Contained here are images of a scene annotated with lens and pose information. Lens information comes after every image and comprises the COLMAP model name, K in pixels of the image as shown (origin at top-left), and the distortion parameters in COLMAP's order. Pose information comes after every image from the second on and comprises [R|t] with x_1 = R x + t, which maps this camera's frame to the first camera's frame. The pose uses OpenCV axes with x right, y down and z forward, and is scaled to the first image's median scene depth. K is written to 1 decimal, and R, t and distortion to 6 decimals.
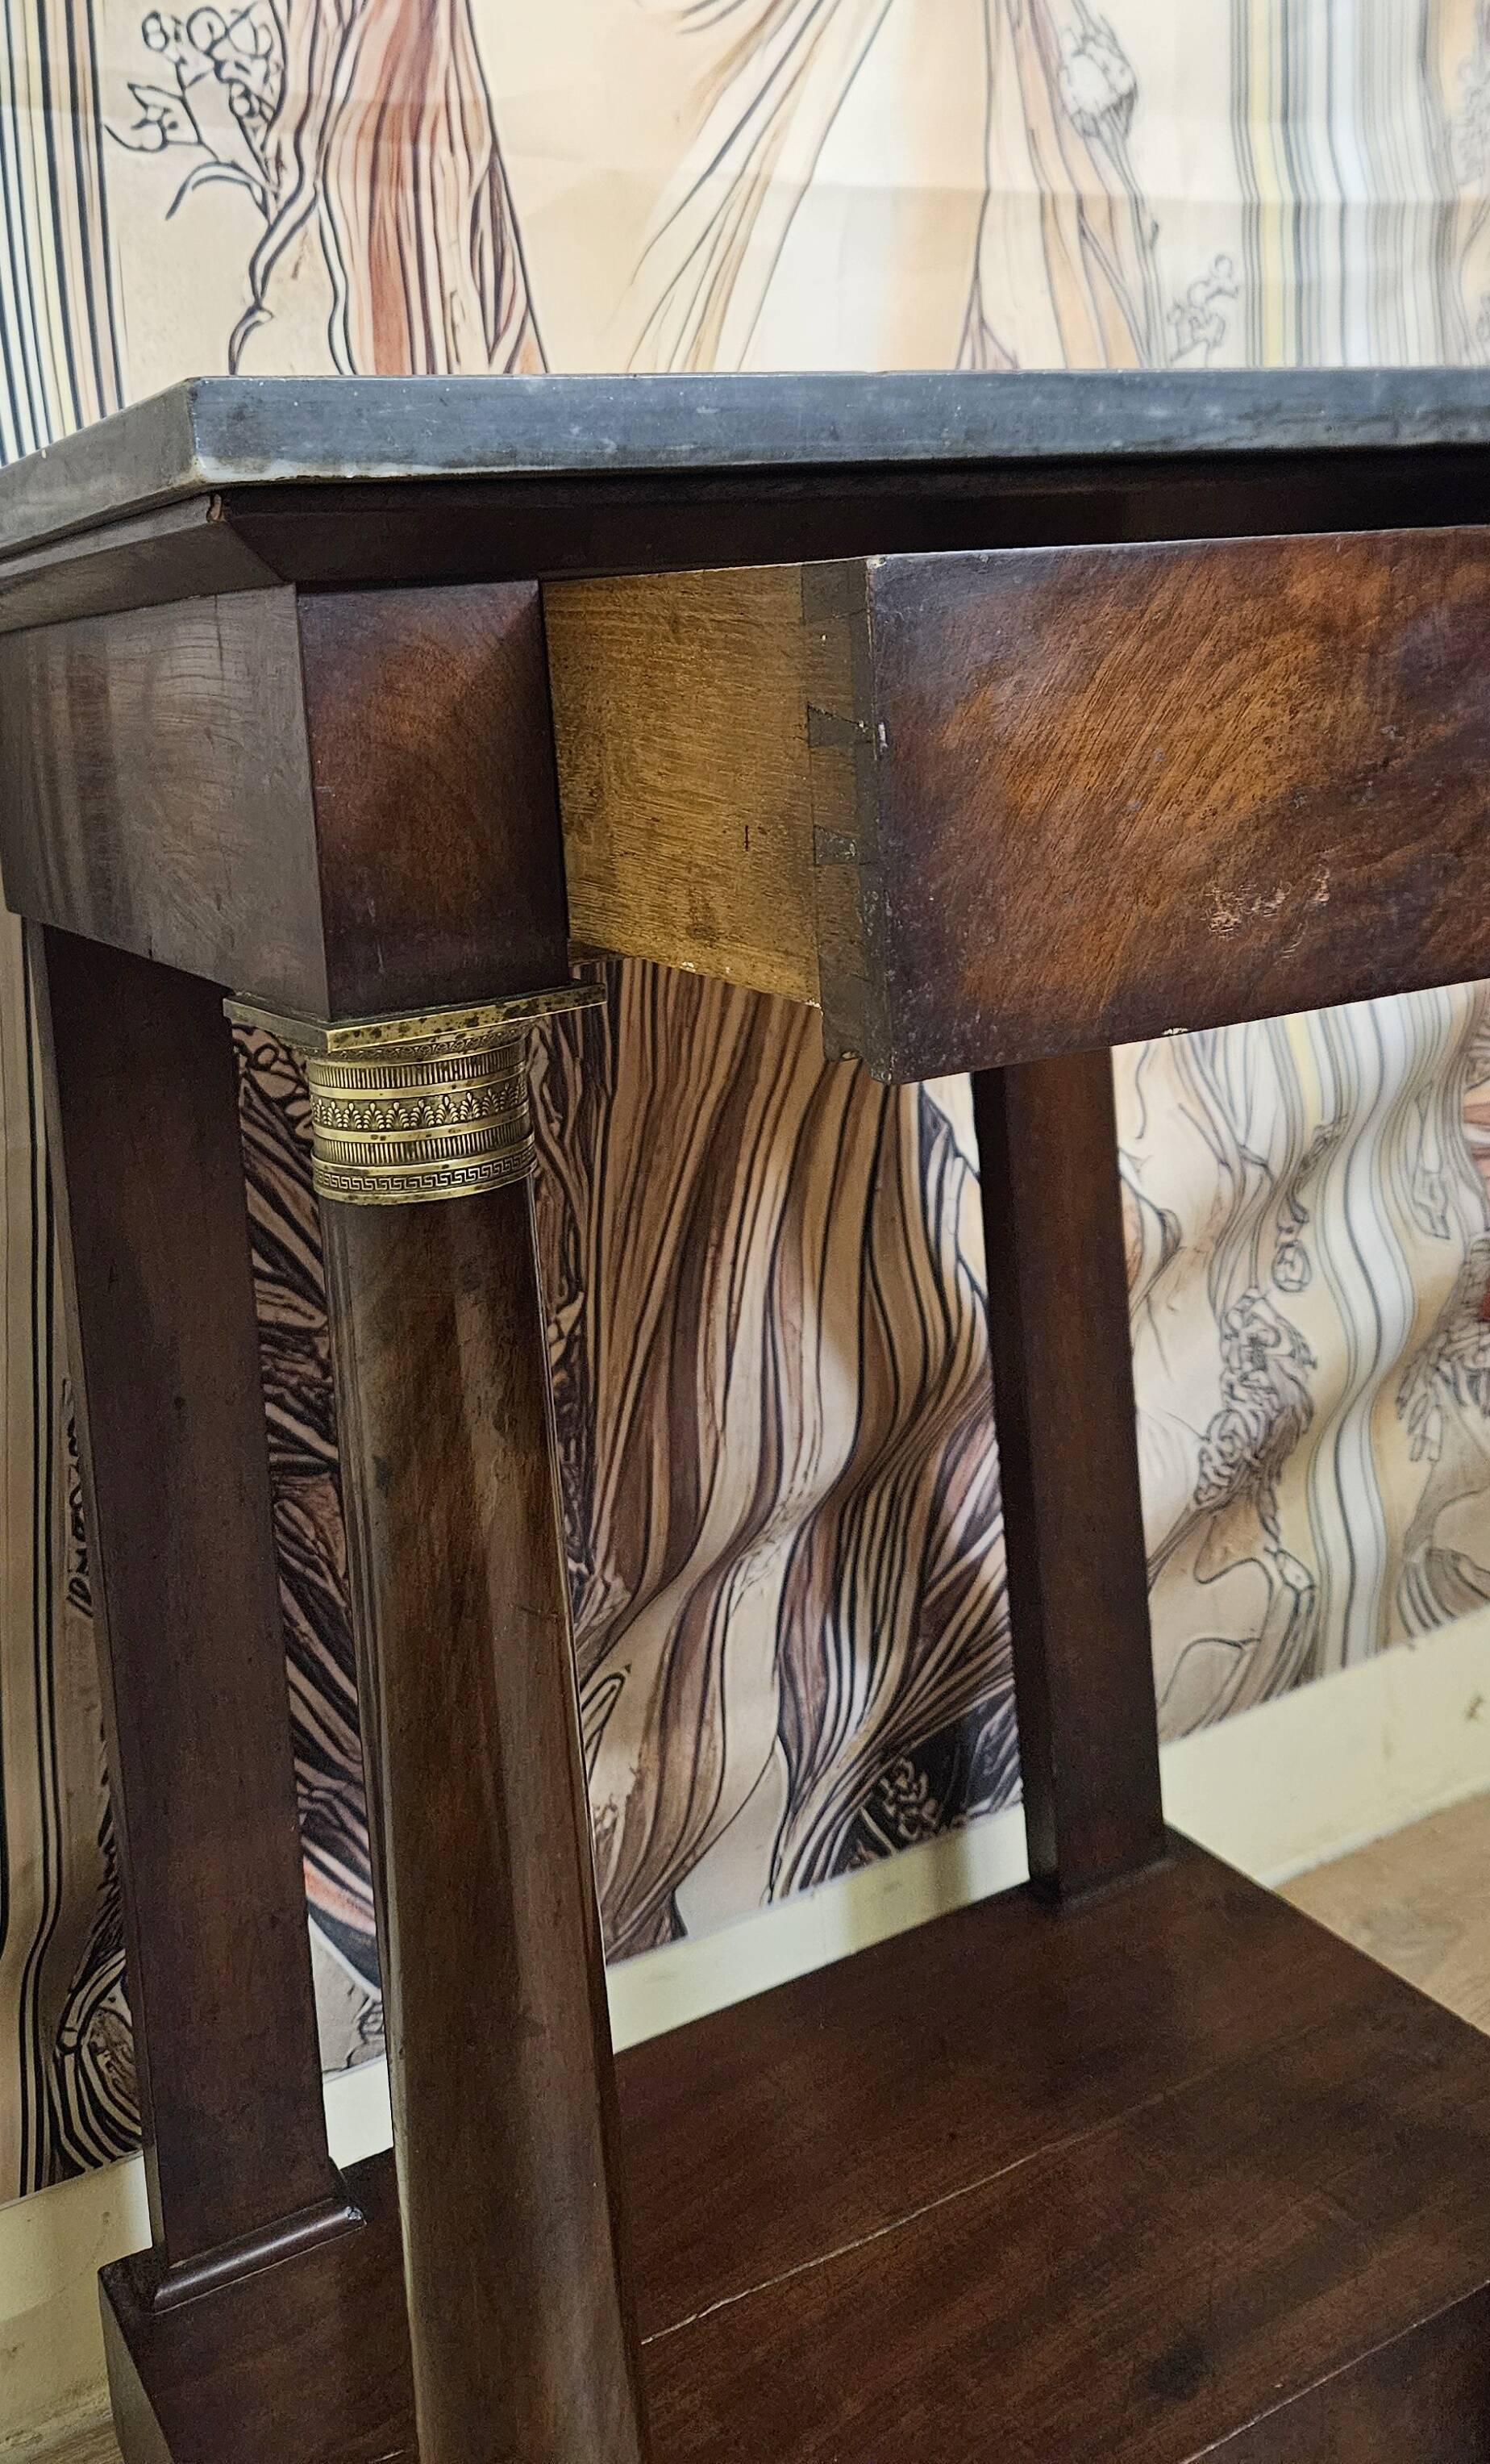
lens RADIAL K [[2179.9, 0, 710.4], [0, 2179.9, 824.2], [0, 0, 1]] dist [0.082783, -0.104898]
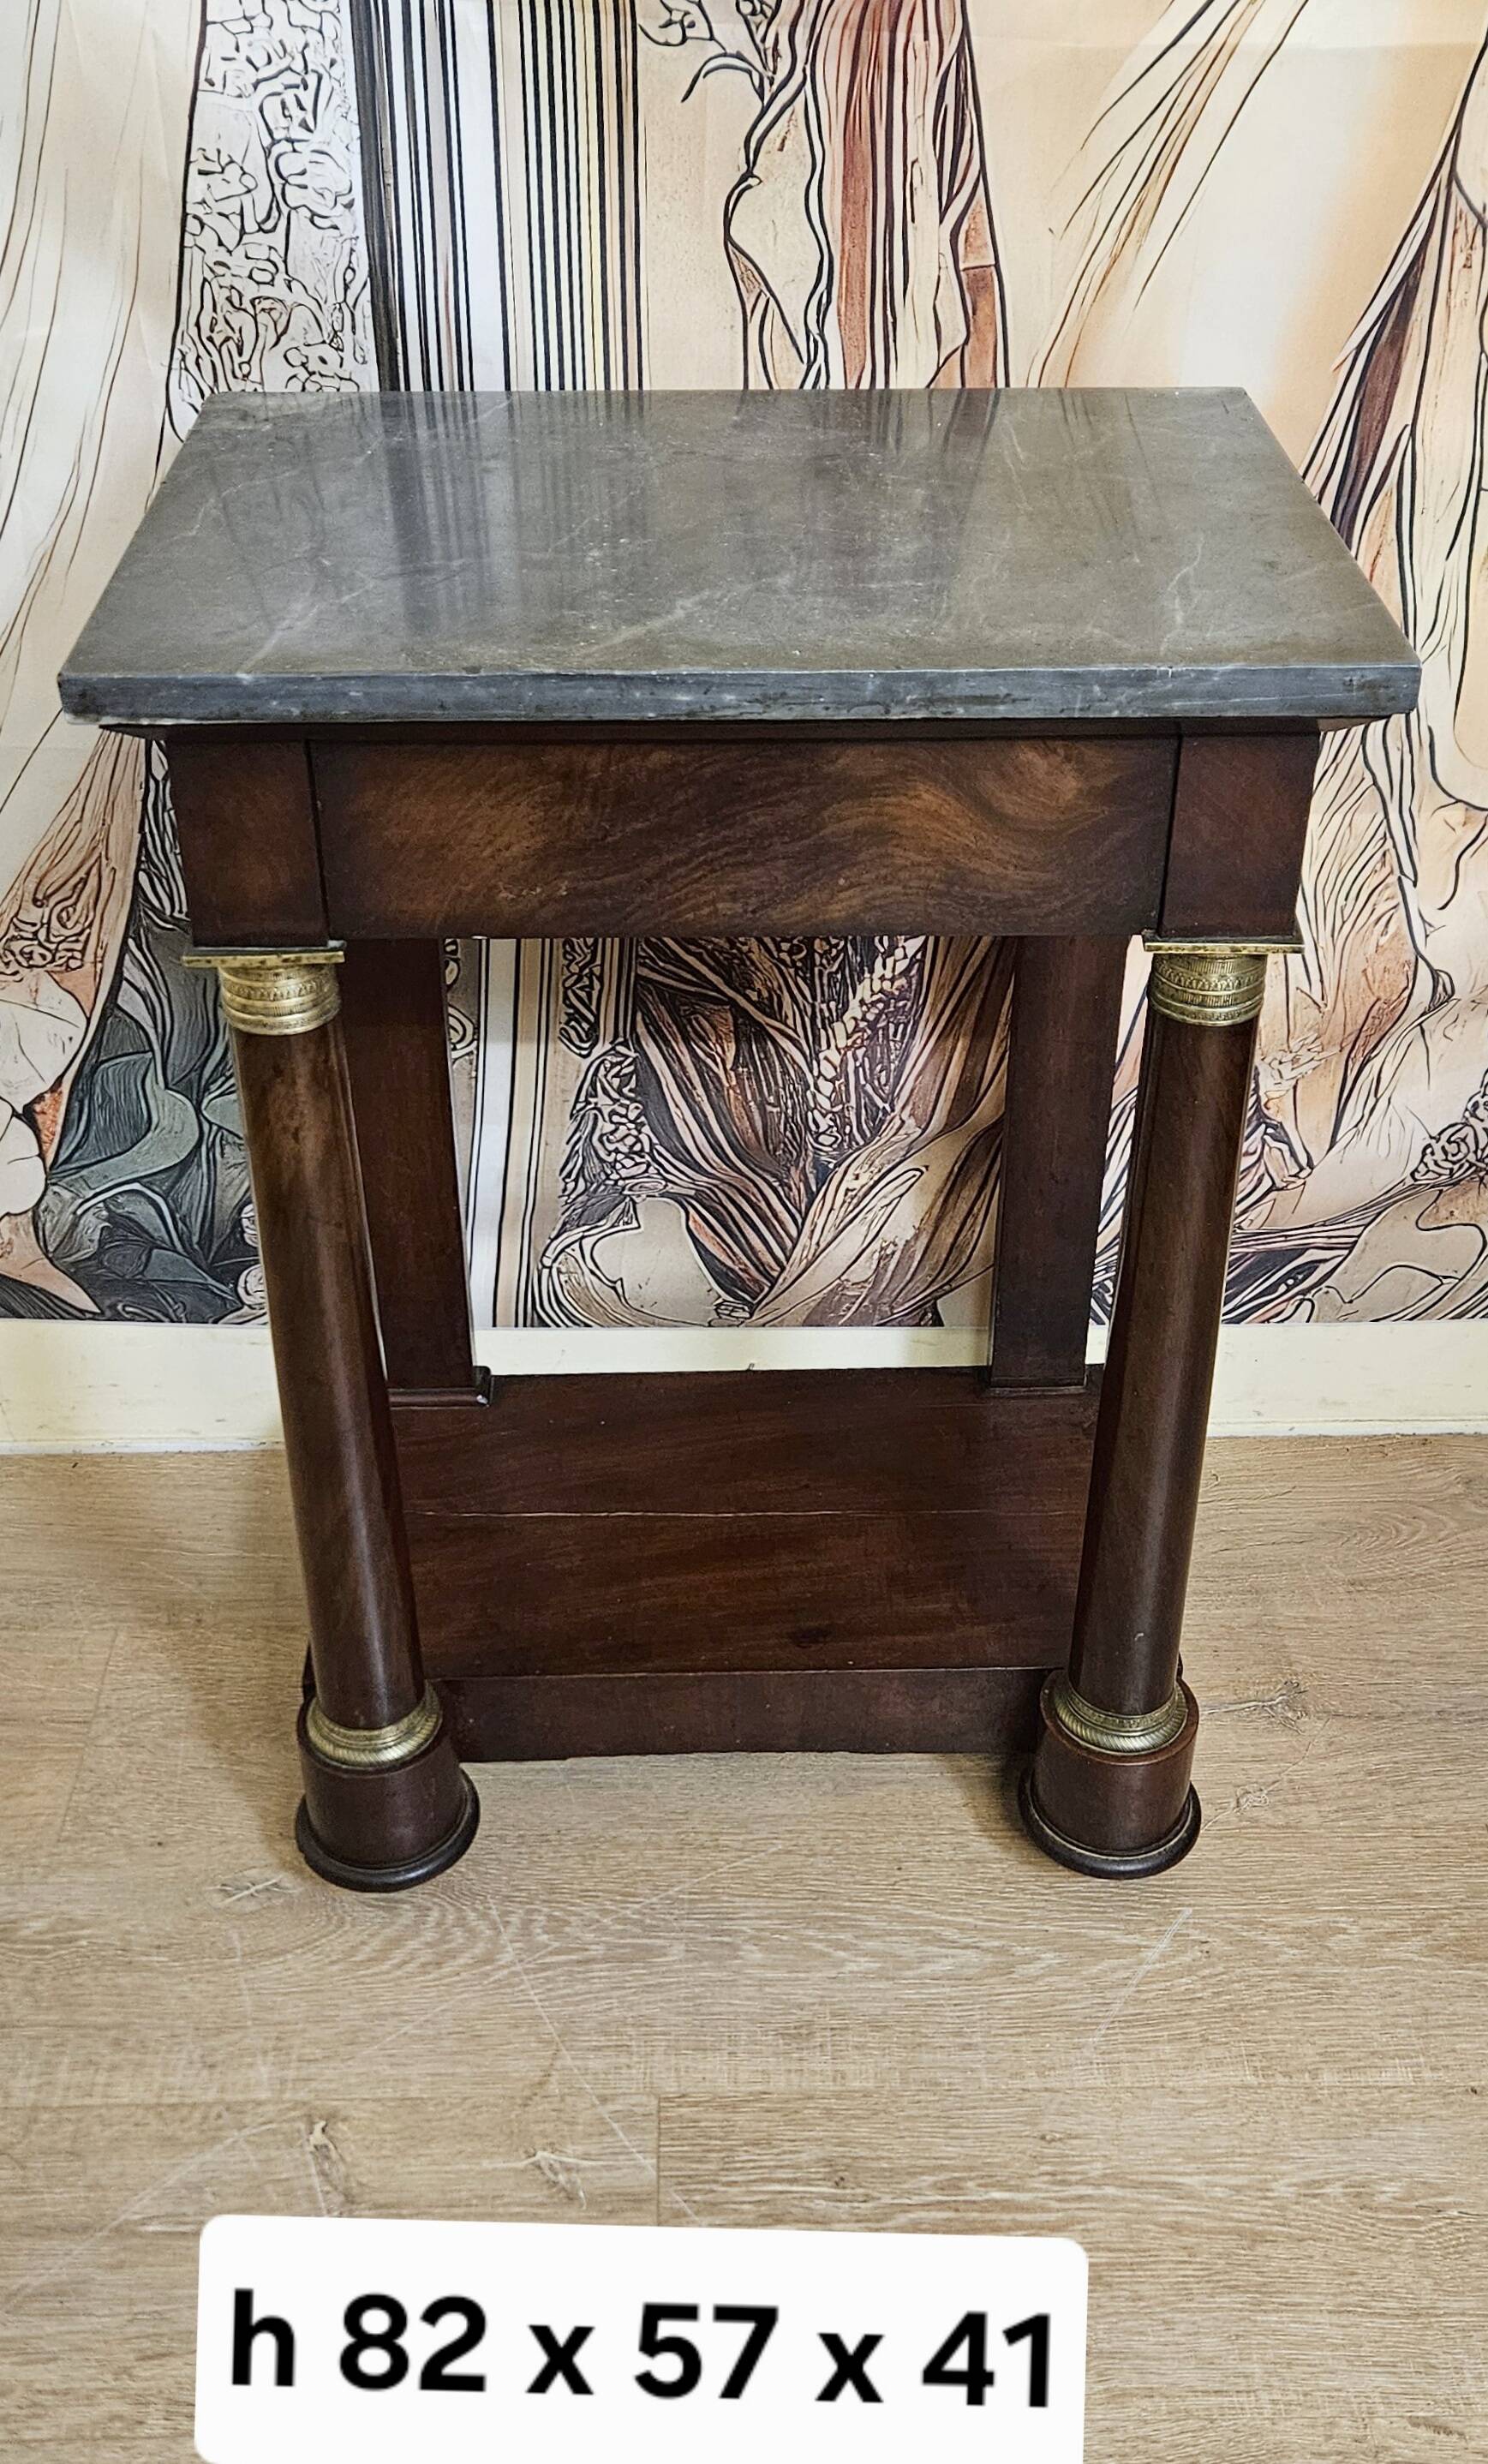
lens RADIAL K [[2395.9, 0, 738.9], [0, 2395.9, 1280.2], [0, 0, 1]] dist [0.119033, -0.159239]
pose [[0.876713, 0.335375, -0.344816, 0.449875], [-0.103047, 0.831160, 0.546401, -0.436656], [0.469847, -0.443504, 0.763248, -0.332685]]
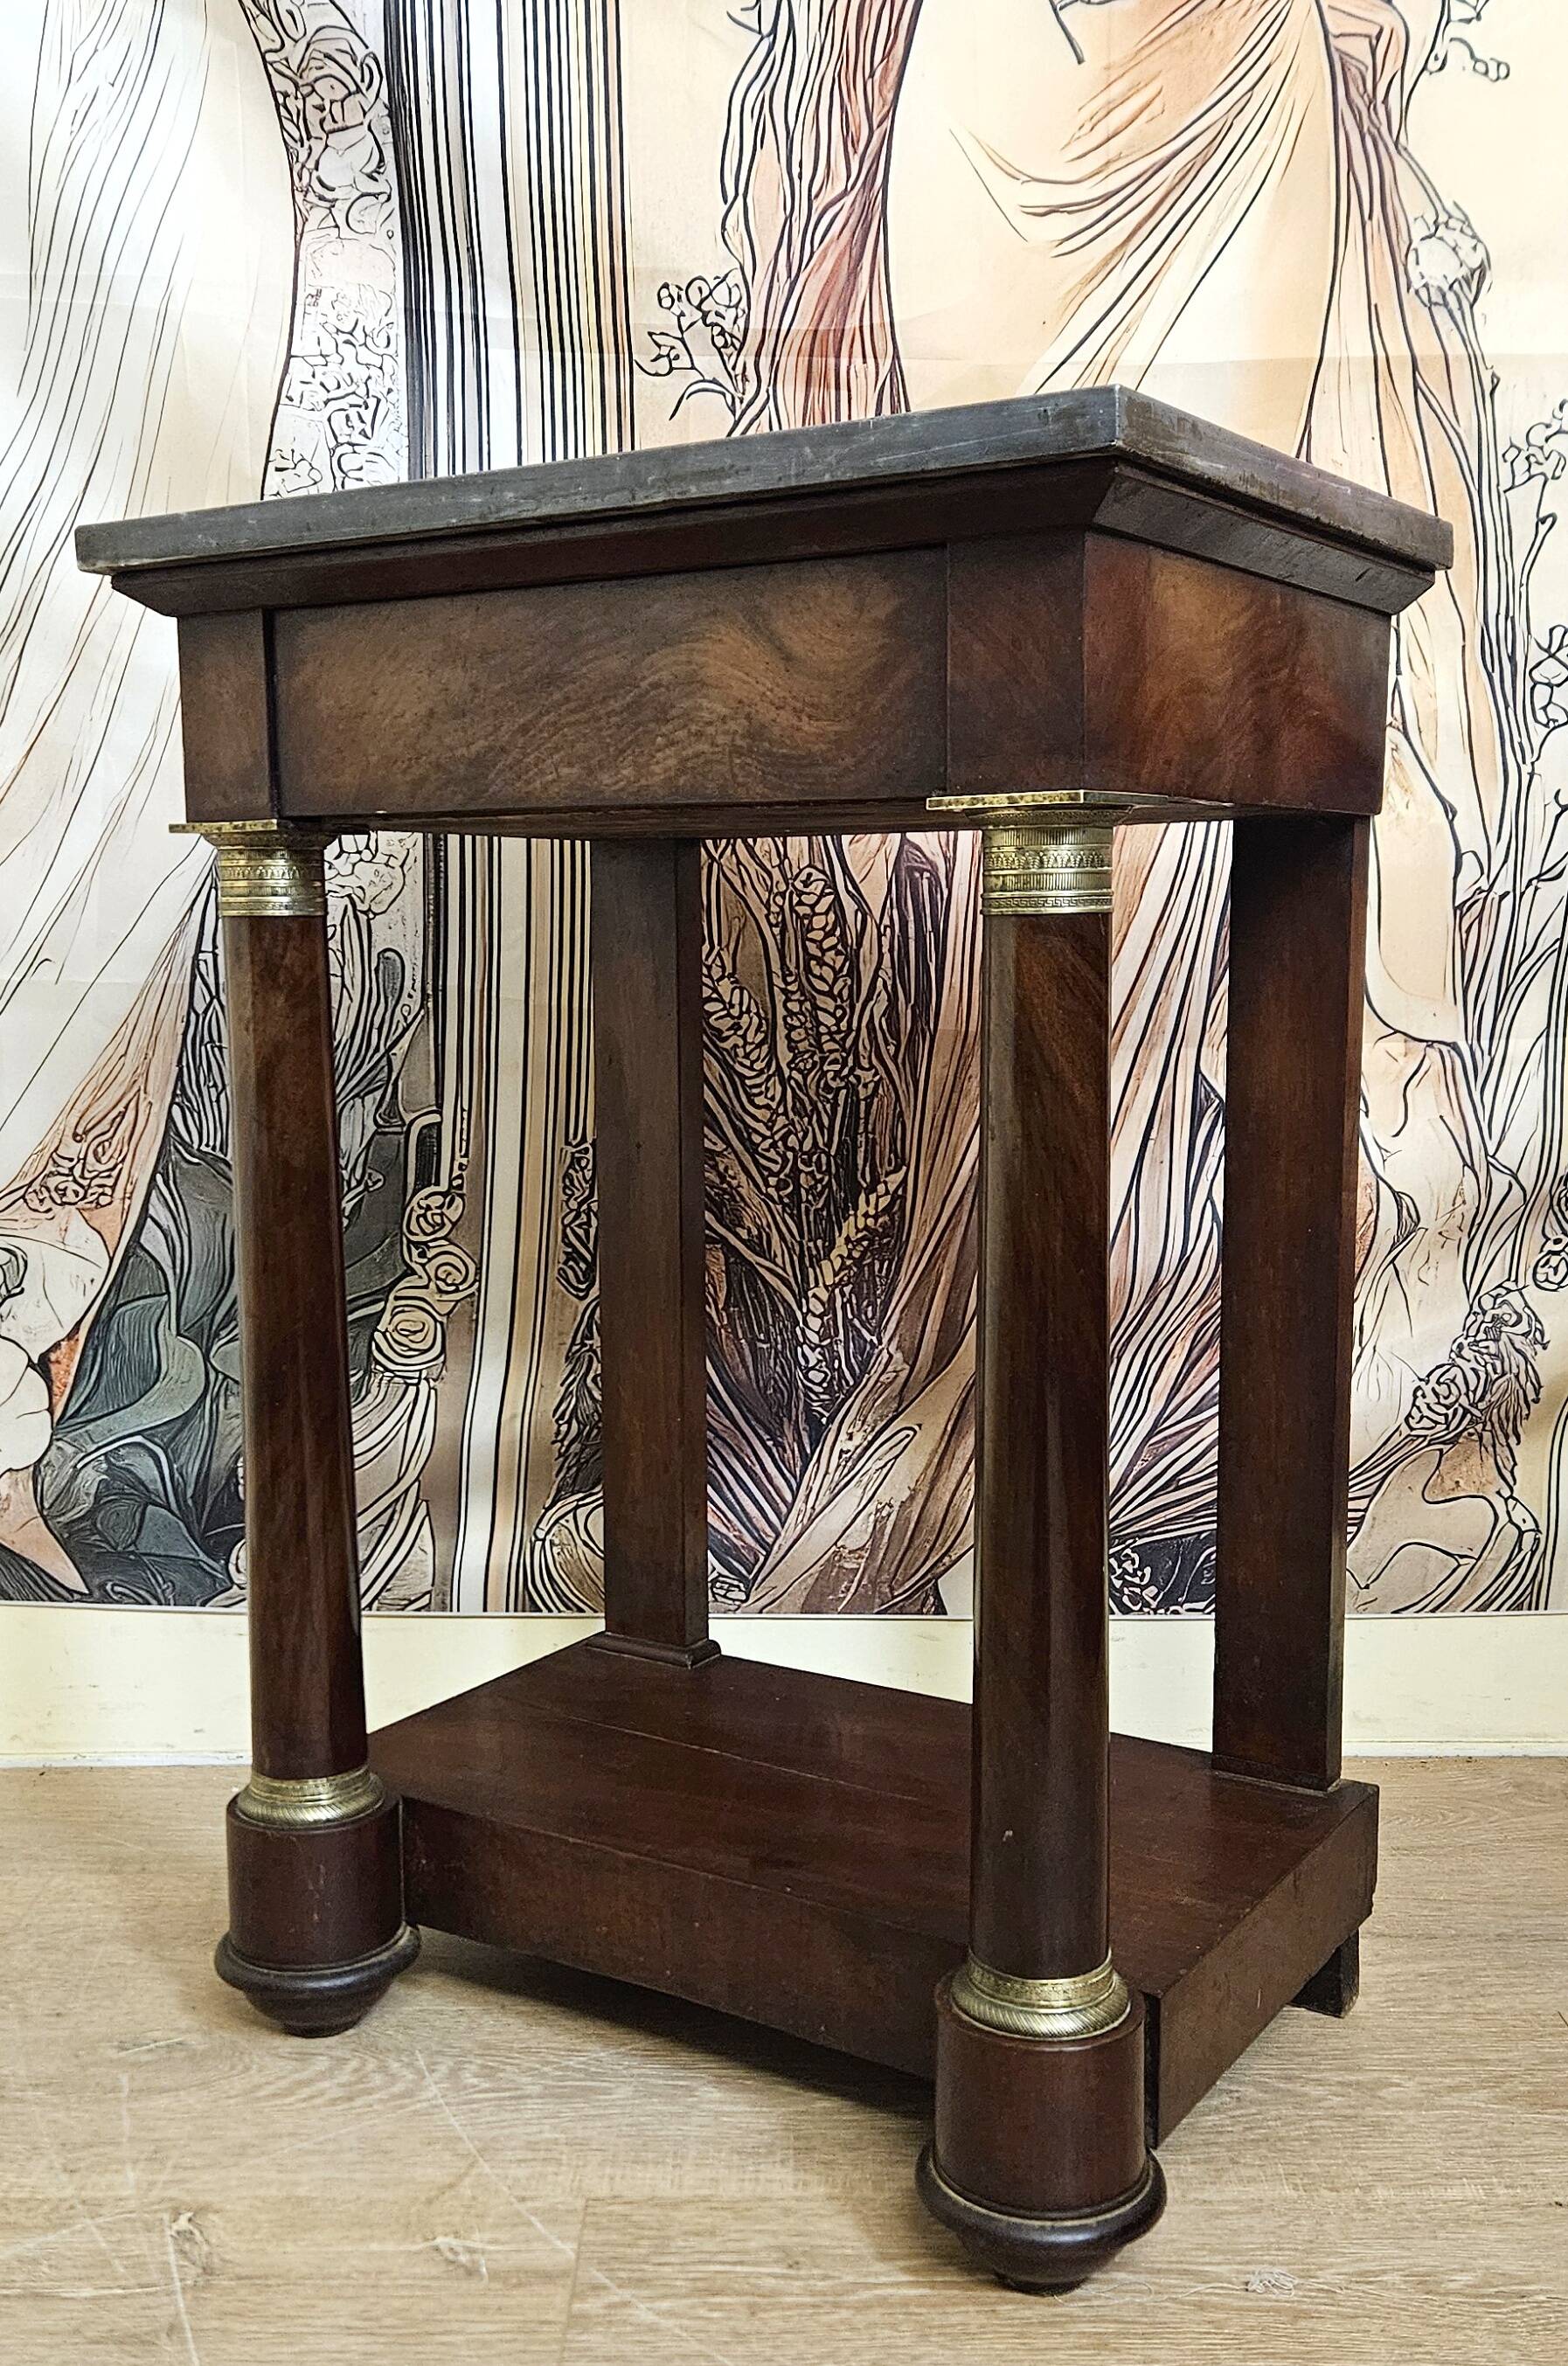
lens RADIAL K [[2331.4, 0, 752.3], [0, 2331.4, 1302.1], [0, 0, 1]] dist [0.123276, -0.185054]
pose [[0.857513, 0.141932, -0.494496, 0.657822], [-0.090406, 0.987806, 0.126749, 0.116654], [0.506456, -0.063984, 0.859888, -0.420056]]
